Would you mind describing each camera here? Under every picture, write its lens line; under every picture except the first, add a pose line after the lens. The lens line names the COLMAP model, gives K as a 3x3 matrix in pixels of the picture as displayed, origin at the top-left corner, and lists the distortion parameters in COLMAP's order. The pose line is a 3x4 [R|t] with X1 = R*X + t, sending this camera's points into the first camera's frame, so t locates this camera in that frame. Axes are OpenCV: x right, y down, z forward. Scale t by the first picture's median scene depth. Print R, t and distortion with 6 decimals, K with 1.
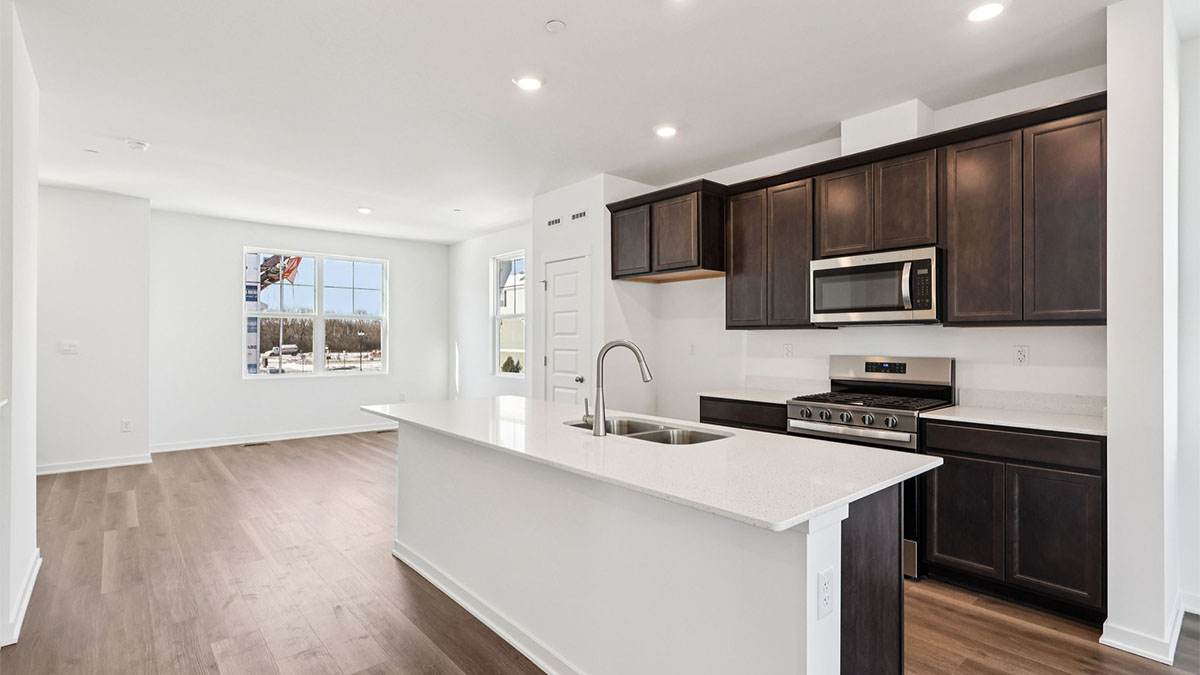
lens RADIAL K [[560.0, 0, 604.9], [0, 560.0, 342.2], [0, 0, 1]] dist [-0.006384, 0.000604]
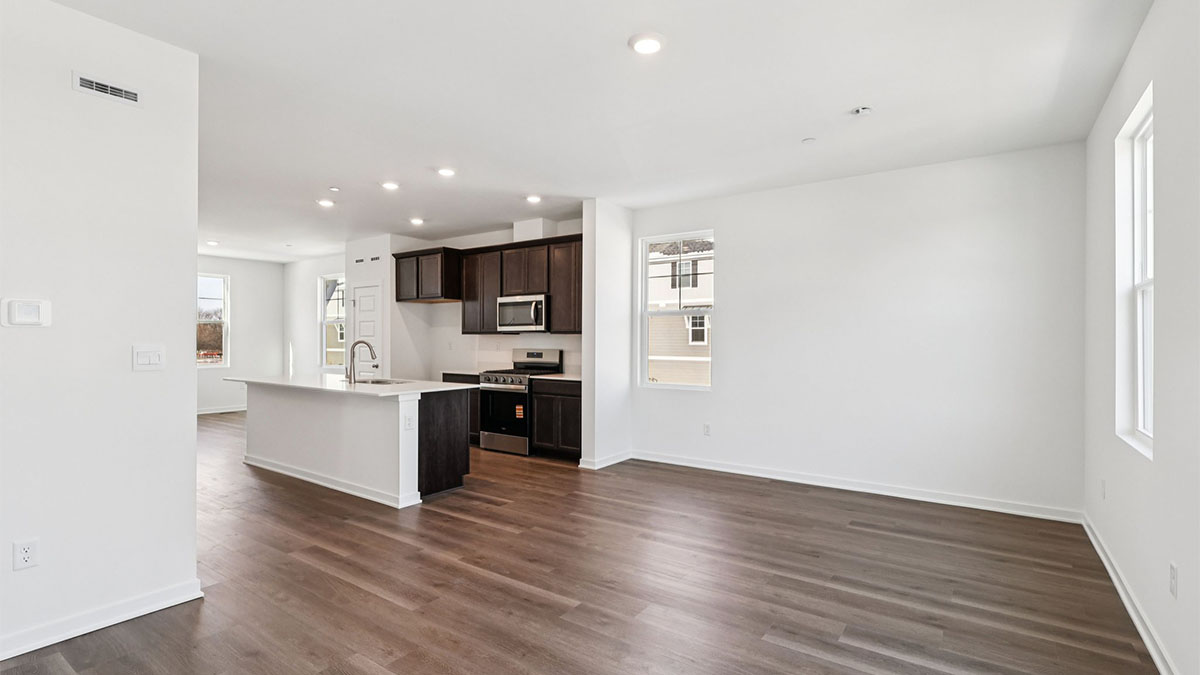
lens RADIAL K [[560.0, 0, 602.6], [0, 560.0, 344.3], [0, 0, 1]] dist [-0.006384, 0.000604]
pose [[0.971893, -0.002215, 0.235413, 0.262339], [0.000900, 0.999983, 0.005691, -0.001312], [-0.235422, -0.005319, 0.971879, -0.841322]]
